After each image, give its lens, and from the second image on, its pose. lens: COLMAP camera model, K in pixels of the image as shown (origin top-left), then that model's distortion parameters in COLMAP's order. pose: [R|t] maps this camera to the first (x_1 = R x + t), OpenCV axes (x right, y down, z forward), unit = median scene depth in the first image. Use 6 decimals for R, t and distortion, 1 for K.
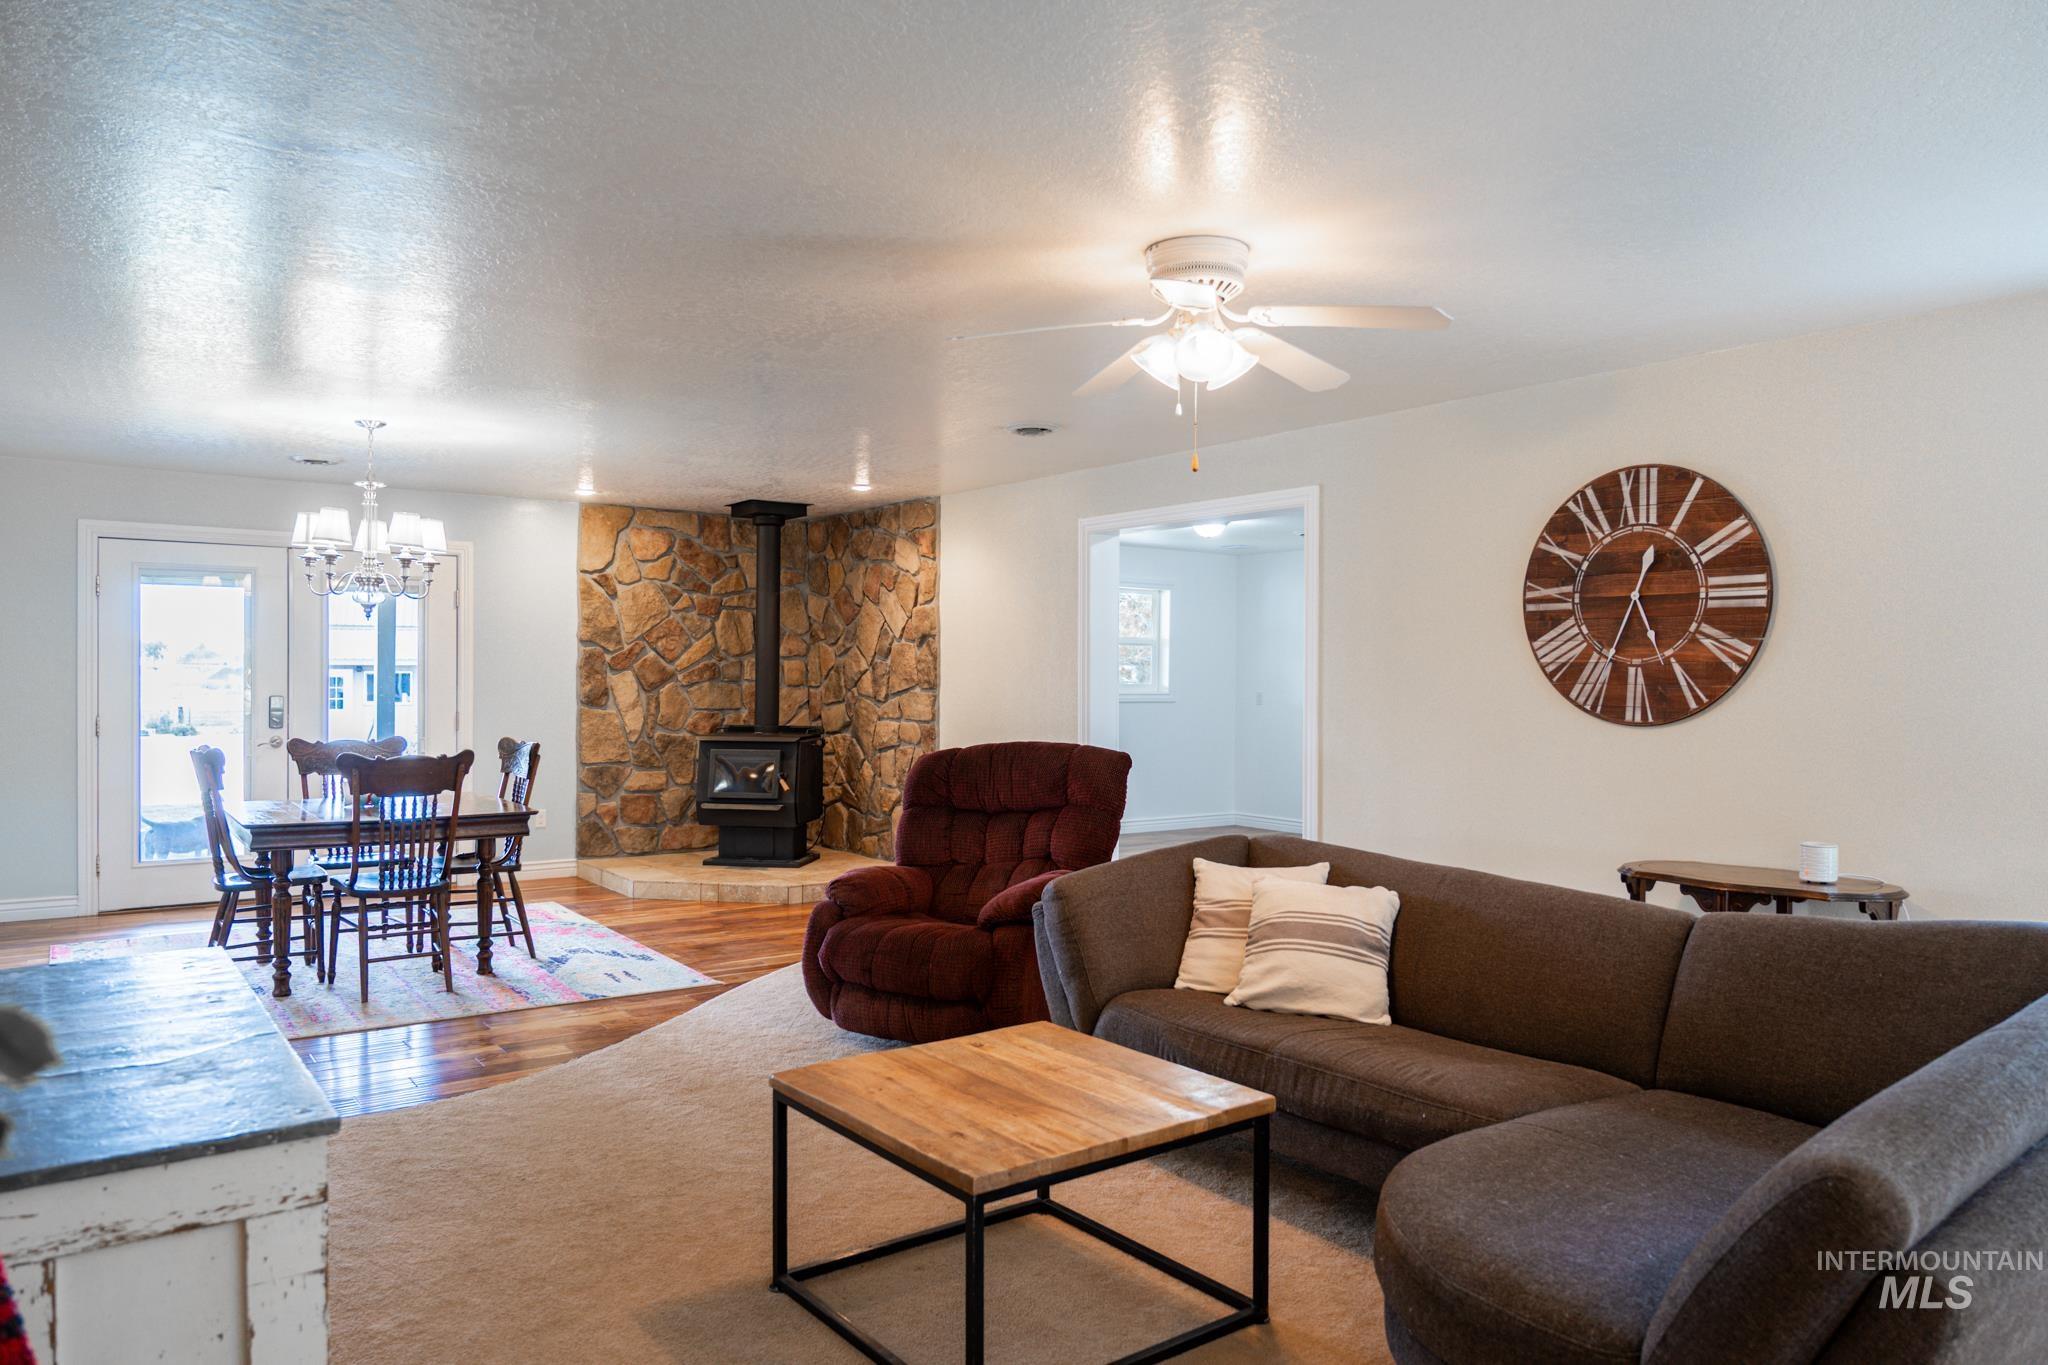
lens RADIAL K [[1360.4, 0, 1015.2], [0, 1360.4, 688.0], [0, 0, 1]] dist [-0.016814, -0.002125]
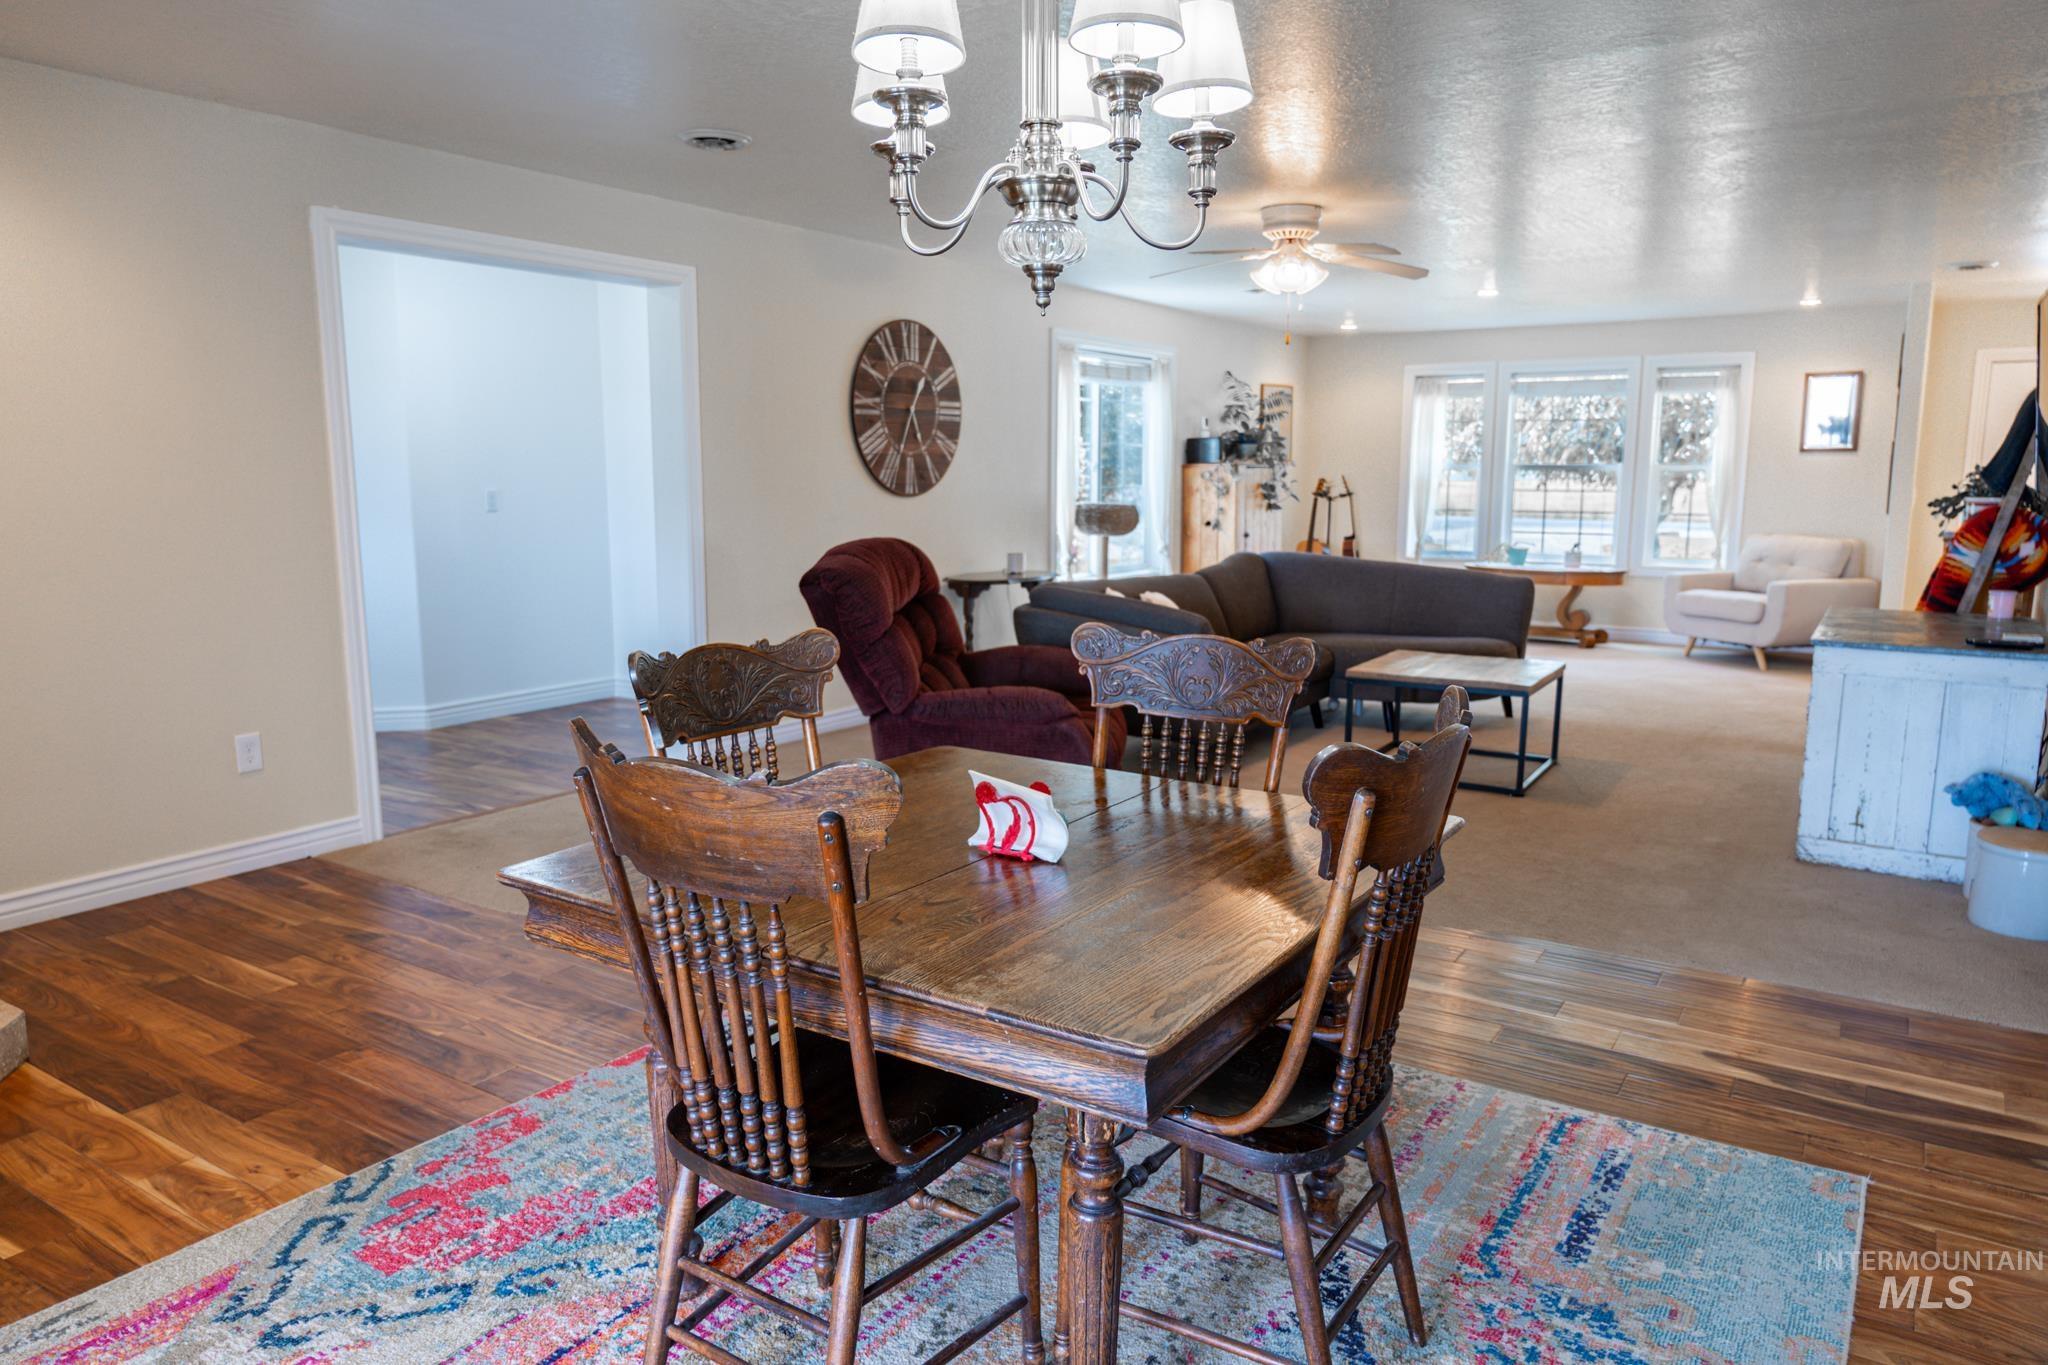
lens RADIAL K [[1360.4, 0, 1027.7], [0, 1360.4, 682.4], [0, 0, 1]] dist [-0.016814, -0.002125]
pose [[-0.350995, -0.153551, 0.923702, -0.898828], [0.004050, 0.986205, 0.165480, -0.015978], [-0.936369, 0.061824, -0.345531, 1.247995]]
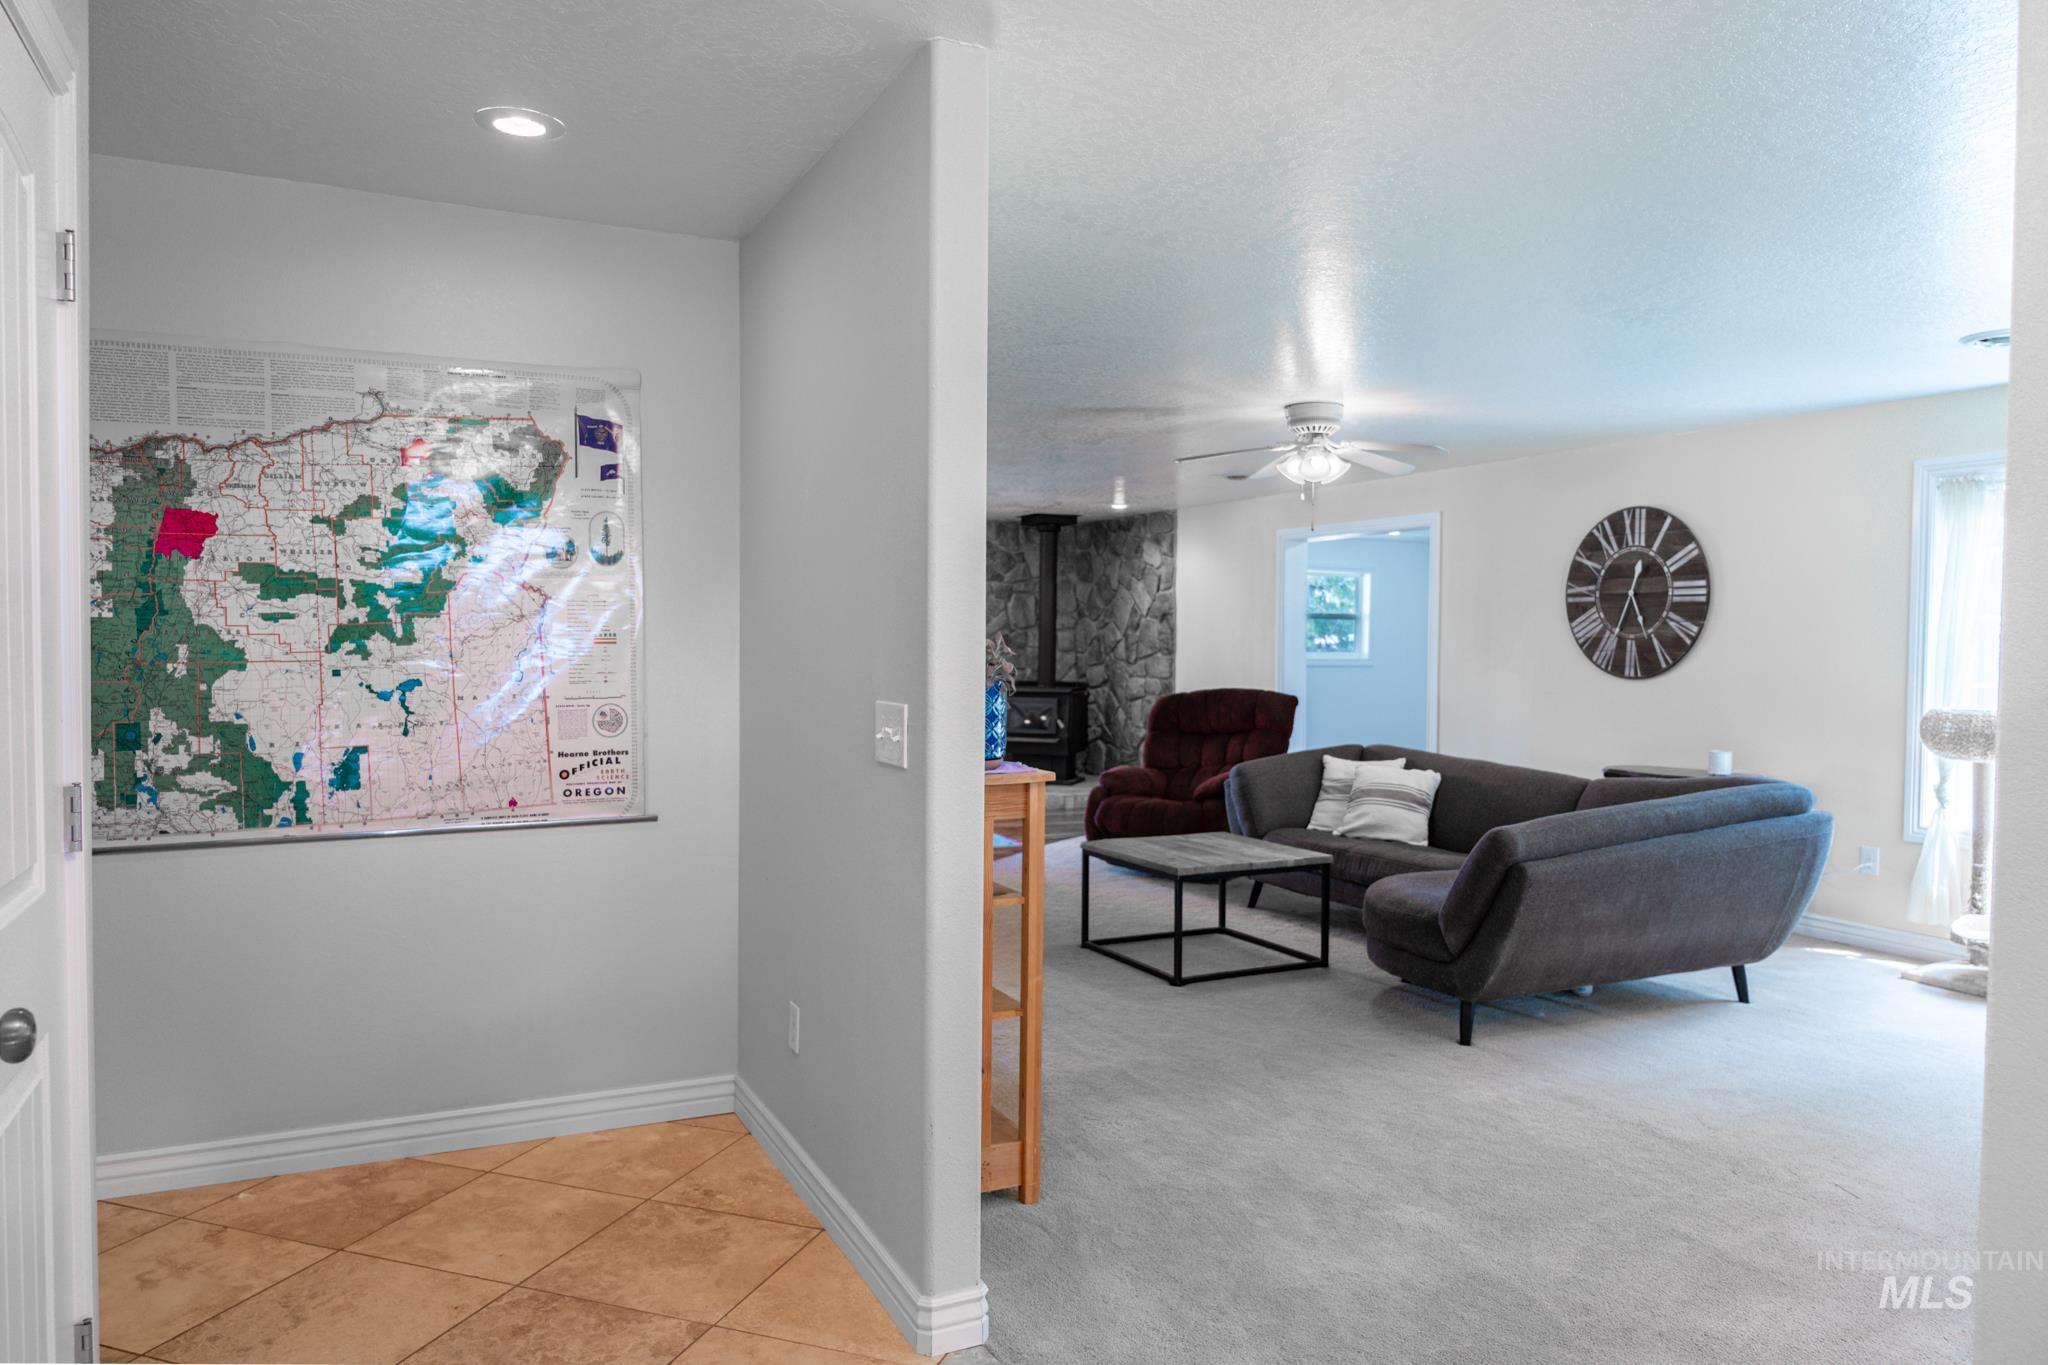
lens RADIAL K [[1360.4, 0, 1018.0], [0, 1360.4, 688.2], [0, 0, 1]] dist [-0.016814, -0.002125]
pose [[0.984185, 0.008970, -0.176914, 0.045108], [-0.004750, 0.999694, 0.024265, 0.004261], [0.177078, -0.023041, 0.983927, -0.542897]]
